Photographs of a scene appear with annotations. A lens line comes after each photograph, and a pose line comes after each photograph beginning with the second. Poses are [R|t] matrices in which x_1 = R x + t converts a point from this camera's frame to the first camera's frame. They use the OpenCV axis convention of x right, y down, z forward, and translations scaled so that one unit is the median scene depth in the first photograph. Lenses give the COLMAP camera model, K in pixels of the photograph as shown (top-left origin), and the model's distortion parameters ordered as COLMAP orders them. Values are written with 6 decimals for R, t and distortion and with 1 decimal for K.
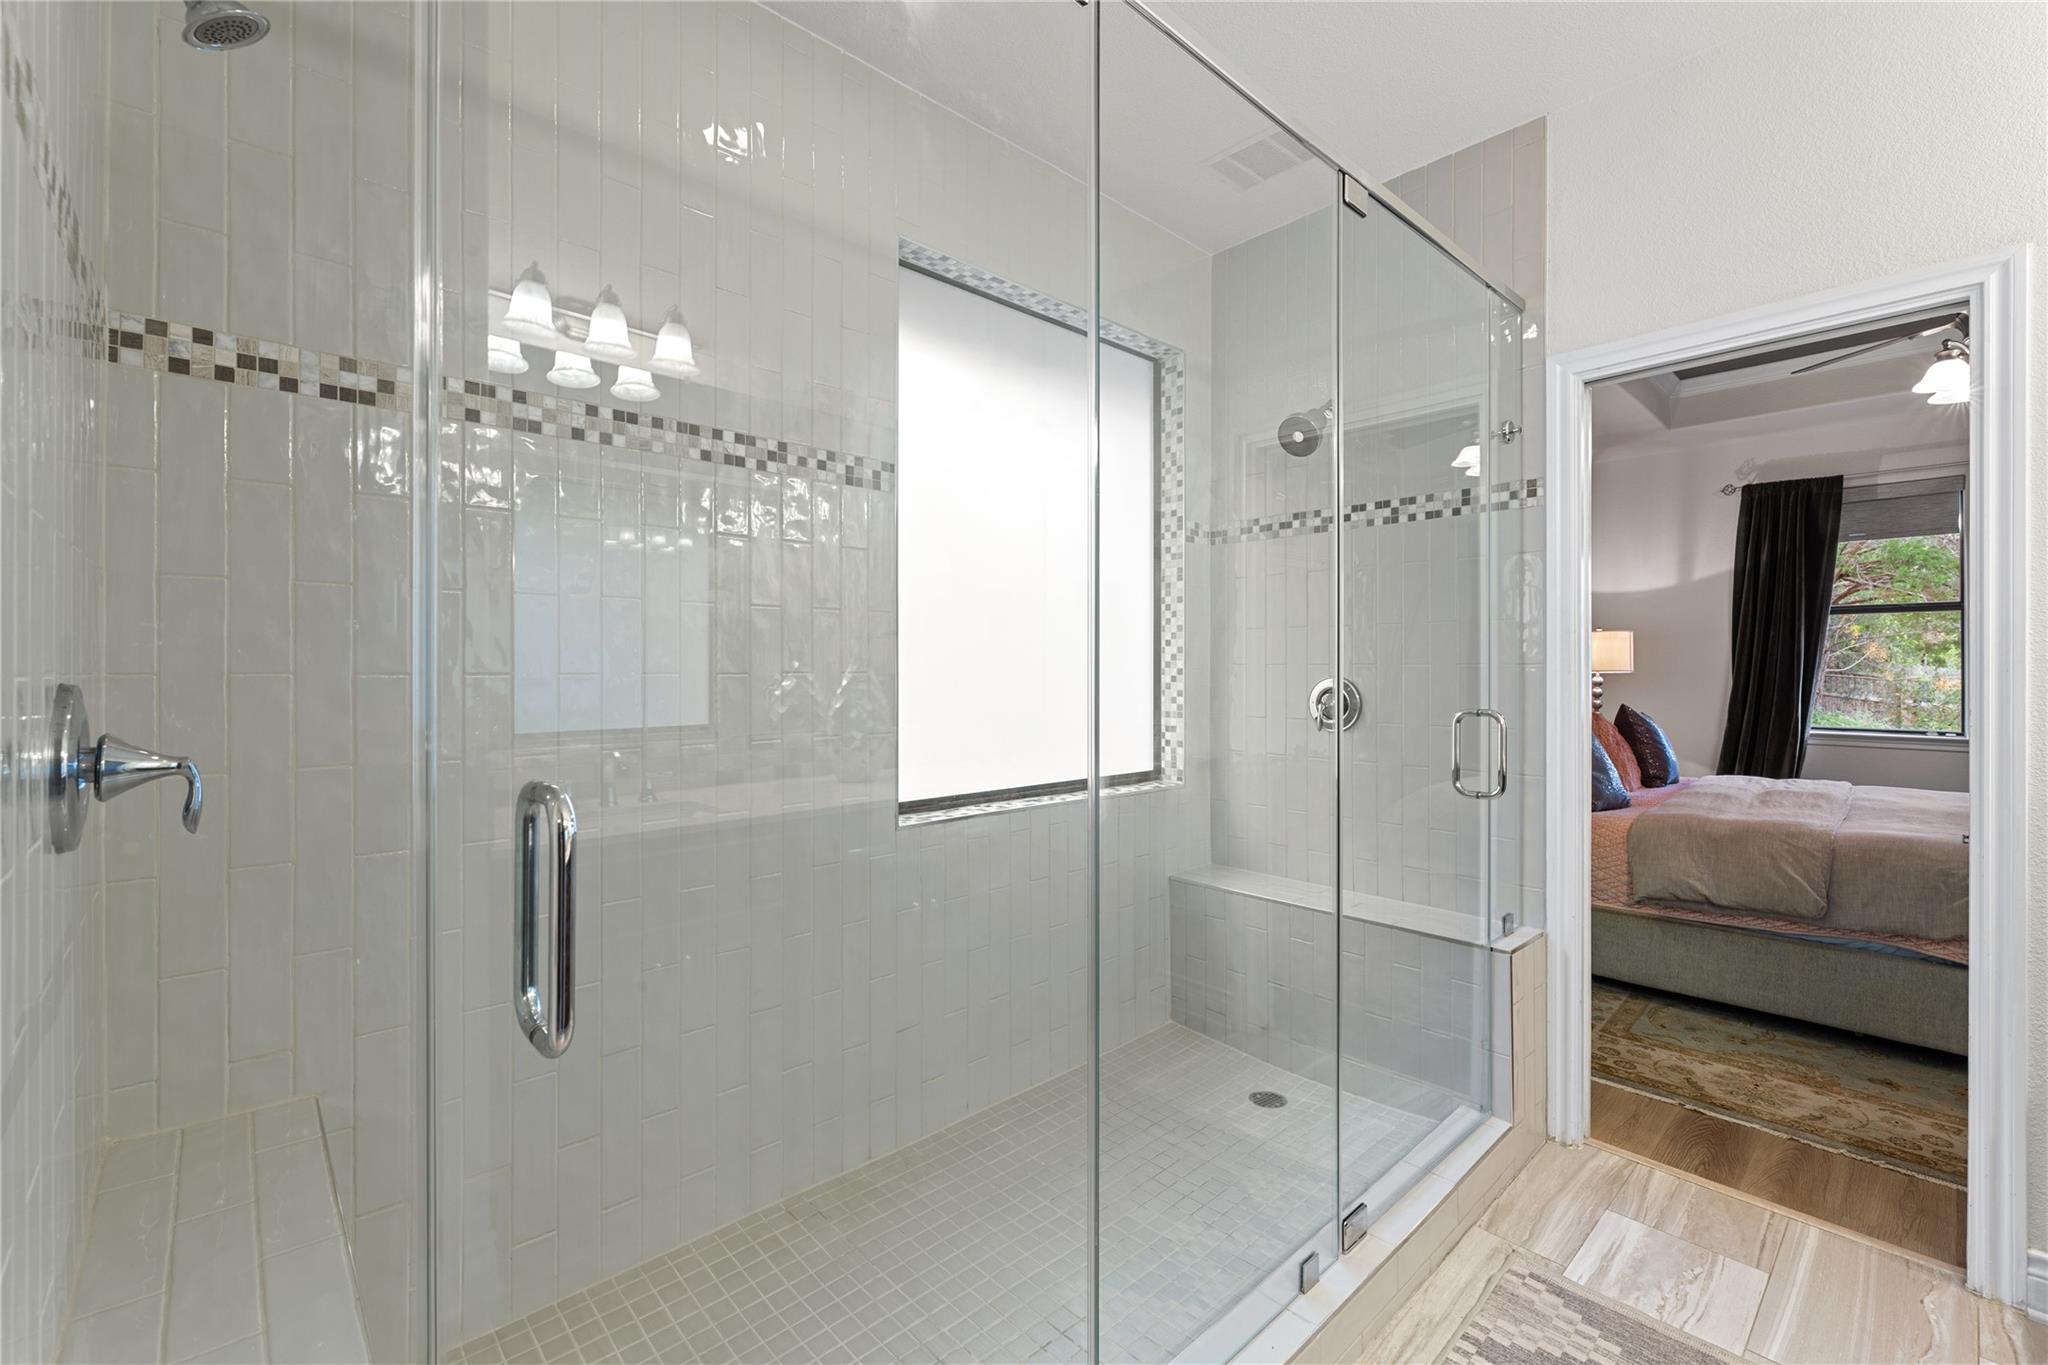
lens RADIAL K [[849.9, 0, 1029.9], [0, 849.9, 663.9], [0, 0, 1]] dist [-0.001402, 0.000014]
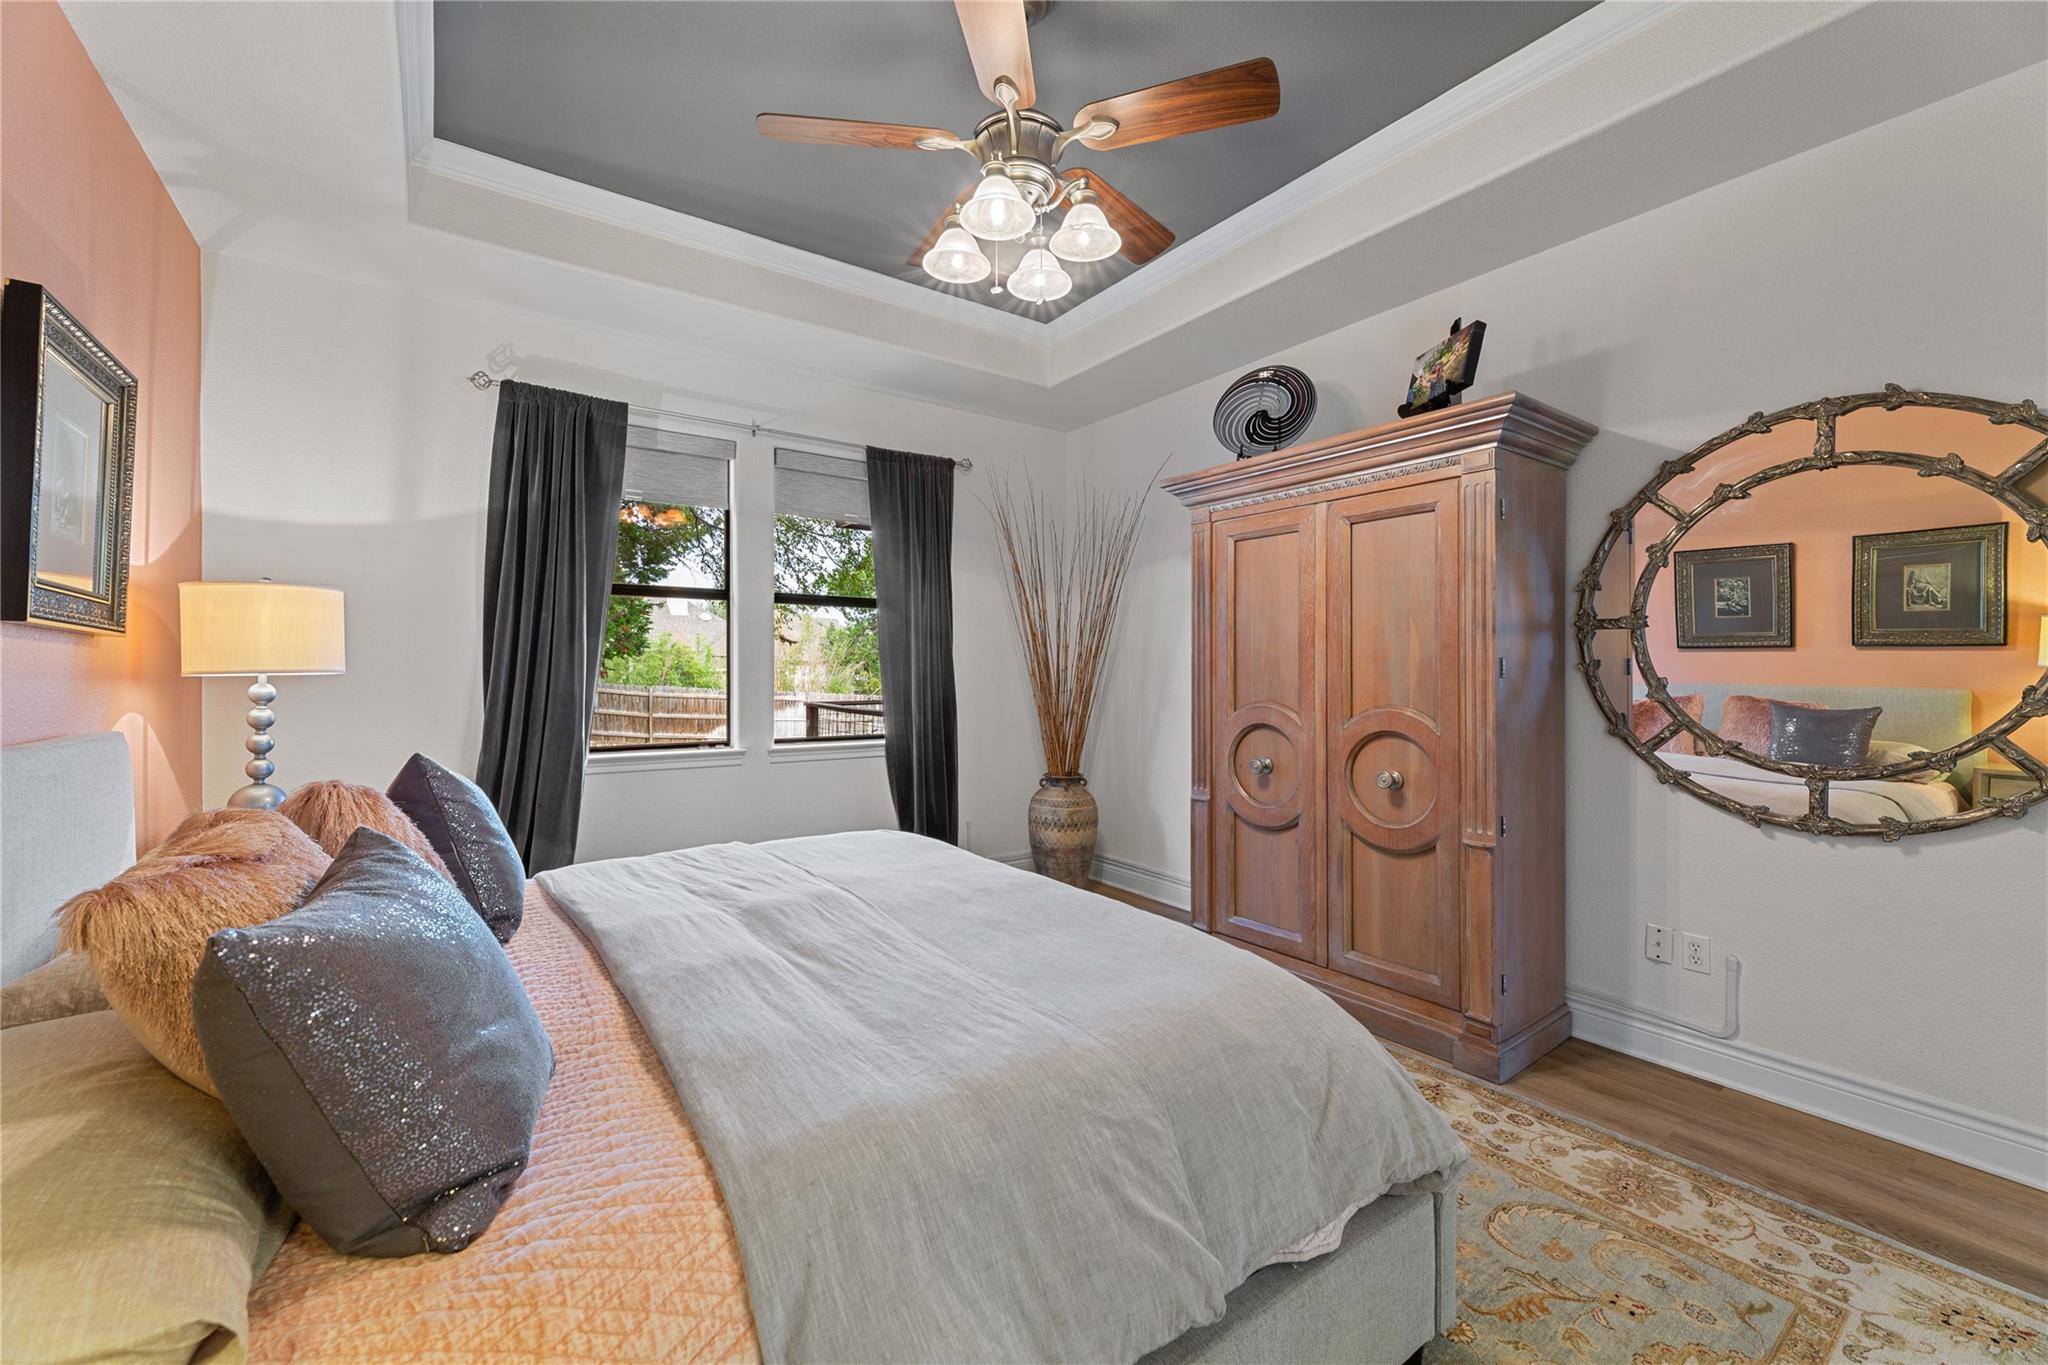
lens RADIAL K [[823.4, 0, 1023.0], [0, 823.4, 673.6], [0, 0, 1]] dist [0.001816, 0.000340]
pose [[0.144819, -0.005331, 0.989444, 0.290268], [-0.001721, 0.999983, 0.005640, 0.006969], [-0.989457, -0.002520, 0.144808, 0.536783]]
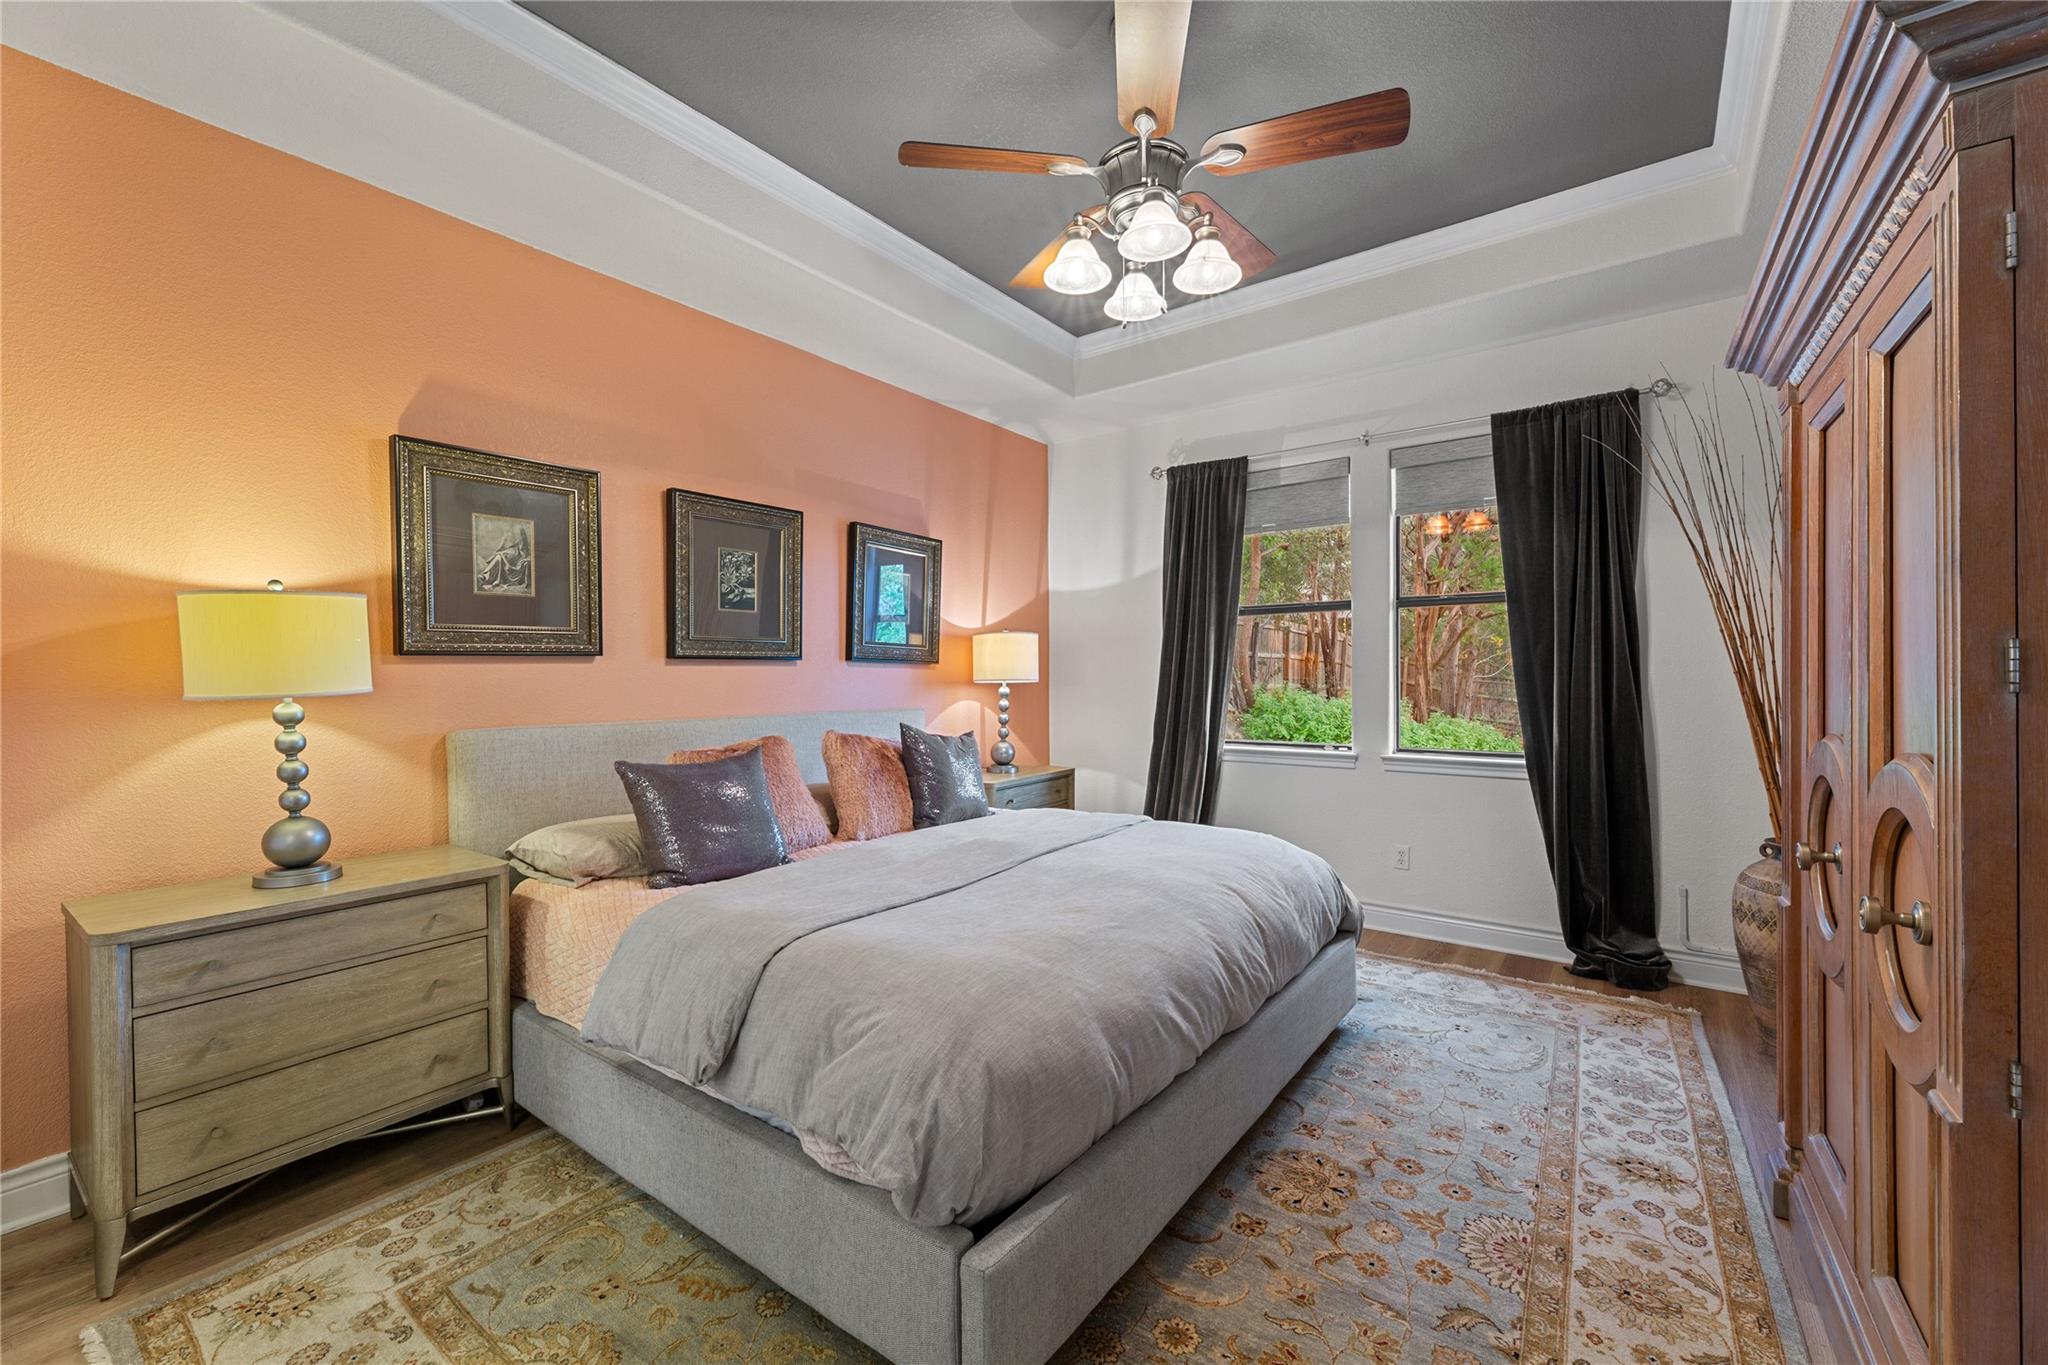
lens RADIAL K [[807.1, 0, 1031.5], [0, 807.1, 677.2], [0, 0, 1]] dist [0.001896, 0.000188]
pose [[0.983545, -0.006890, 0.180534, 0.564094], [0.007031, 0.999975, -0.000140, 0.006291], [-0.180529, 0.001407, 0.983569, 0.207372]]
